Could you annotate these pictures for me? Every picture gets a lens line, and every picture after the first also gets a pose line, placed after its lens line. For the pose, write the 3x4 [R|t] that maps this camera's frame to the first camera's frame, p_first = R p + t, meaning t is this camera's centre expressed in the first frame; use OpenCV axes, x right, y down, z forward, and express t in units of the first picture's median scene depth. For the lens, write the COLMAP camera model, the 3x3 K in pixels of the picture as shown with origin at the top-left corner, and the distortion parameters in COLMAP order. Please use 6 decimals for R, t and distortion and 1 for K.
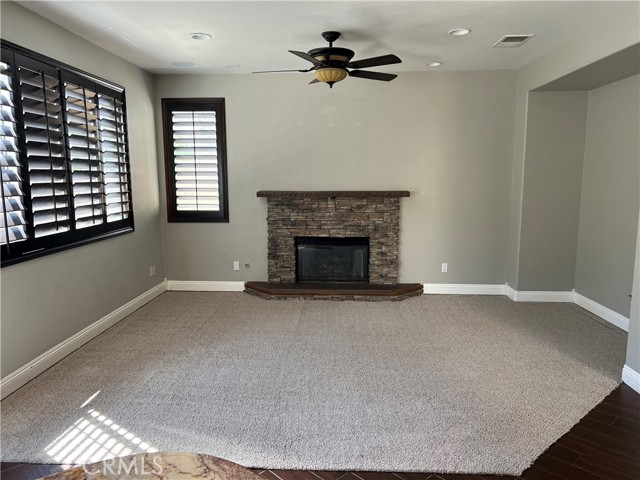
lens RADIAL K [[486.2, 0, 320.4], [0, 486.2, 241.2], [0, 0, 1]] dist [0.047178, -0.072641]
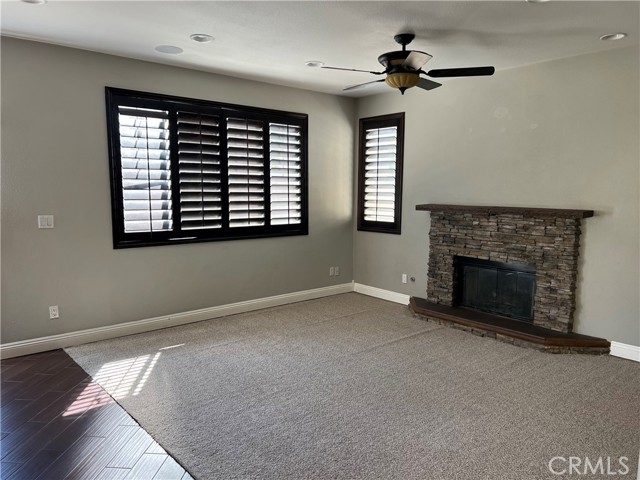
lens RADIAL K [[486.2, 0, 315.7], [0, 486.2, 241.6], [0, 0, 1]] dist [0.047178, -0.072641]
pose [[0.664728, 0.086874, -0.742018, 0.452648], [-0.107246, 0.994025, 0.020303, -0.026105], [0.739348, 0.066082, 0.670073, 0.198711]]
